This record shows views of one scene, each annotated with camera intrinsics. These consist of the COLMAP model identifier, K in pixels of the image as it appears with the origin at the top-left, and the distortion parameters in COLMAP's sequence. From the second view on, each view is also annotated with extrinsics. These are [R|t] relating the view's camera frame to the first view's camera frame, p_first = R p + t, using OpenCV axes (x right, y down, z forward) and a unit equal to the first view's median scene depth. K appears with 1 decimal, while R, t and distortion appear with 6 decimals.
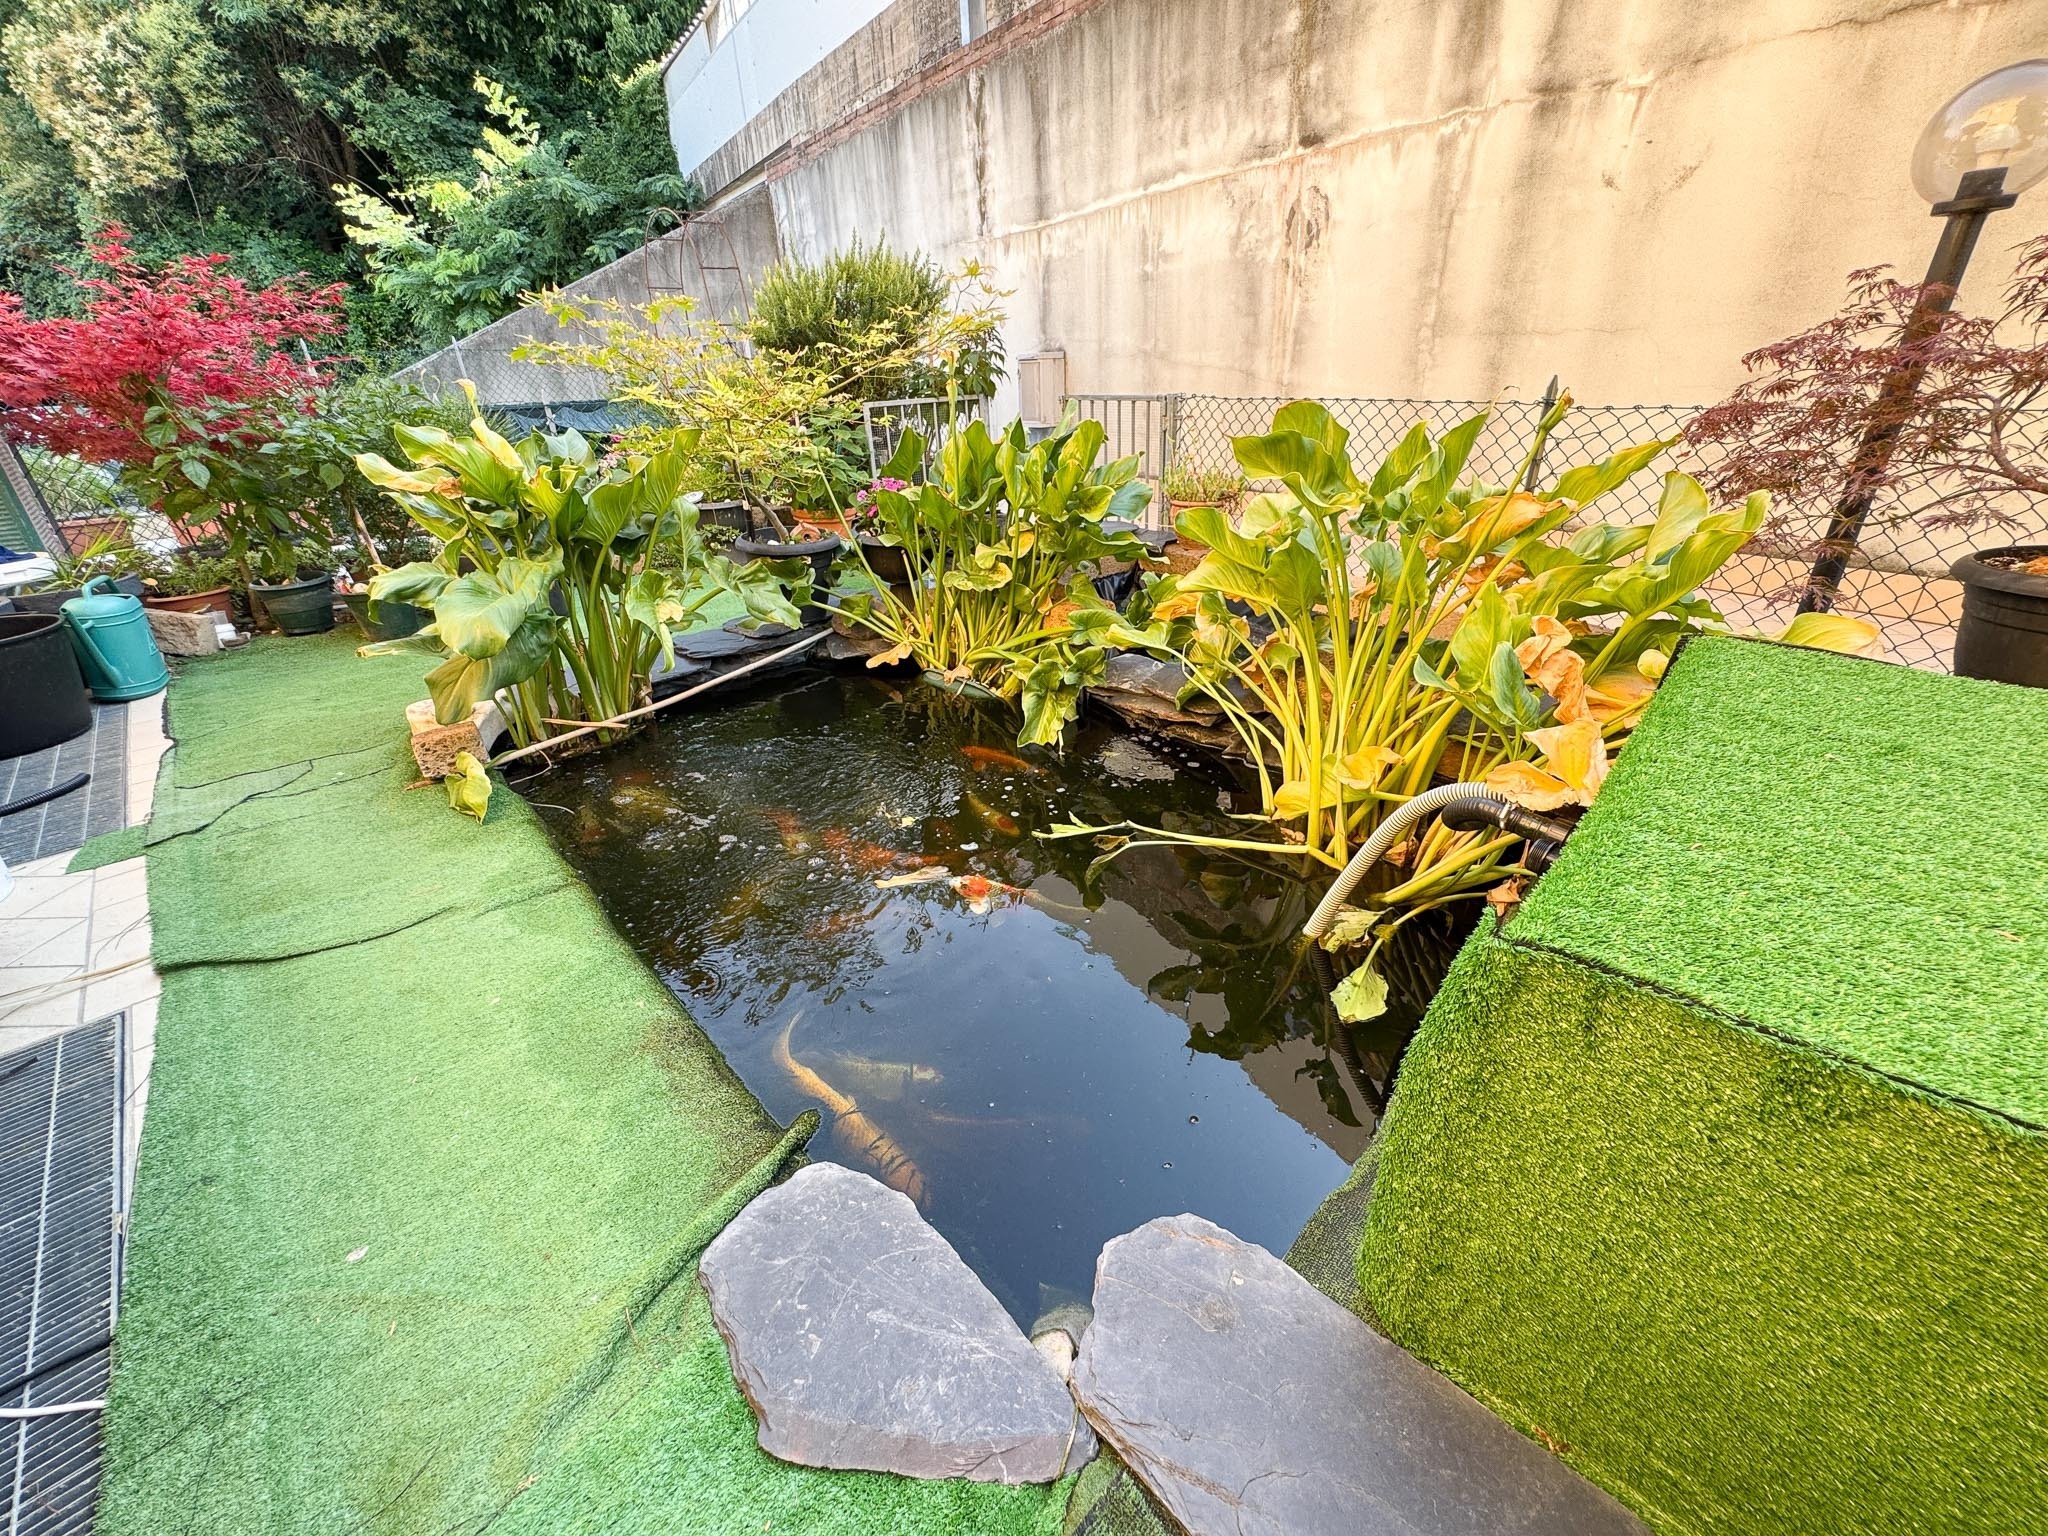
lens RADIAL K [[821.7, 0, 1021.9], [0, 821.7, 767.2], [0, 0, 1]] dist [-0.005124, 0.000345]
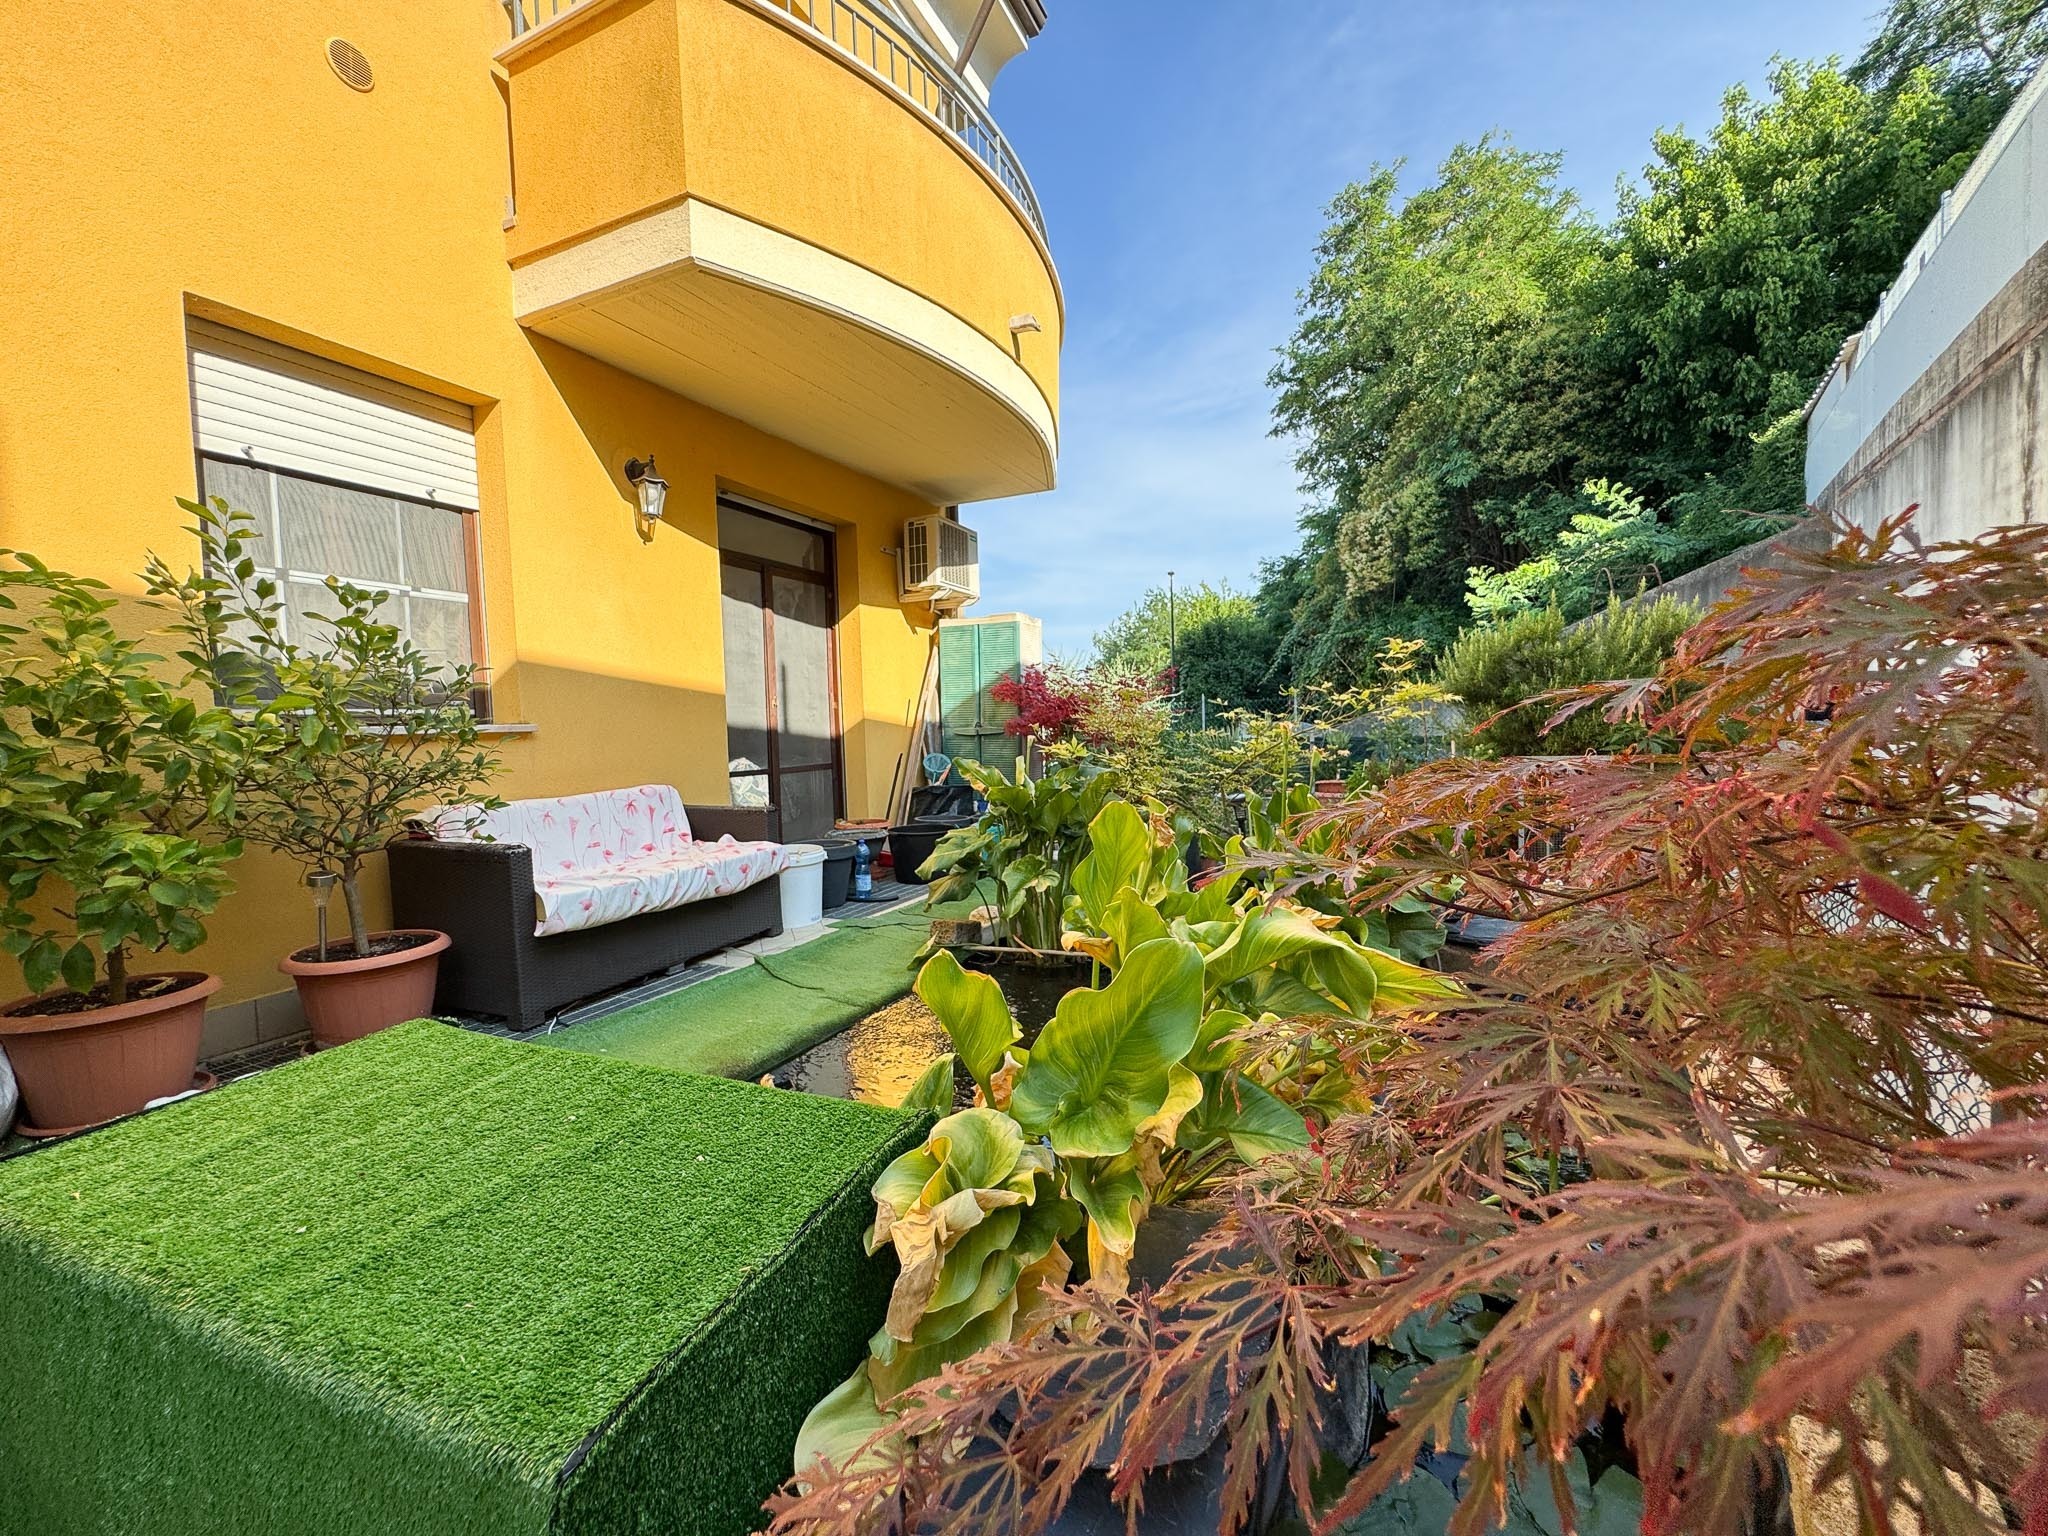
lens RADIAL K [[821.7, 0, 1024.8], [0, 821.7, 765.8], [0, 0, 1]] dist [-0.005124, 0.000345]
pose [[0.349397, 0.071959, -0.934208, 0.243854], [-0.399394, 0.913367, -0.079021, -0.068099], [0.847589, 0.400727, 0.347867, 0.100863]]
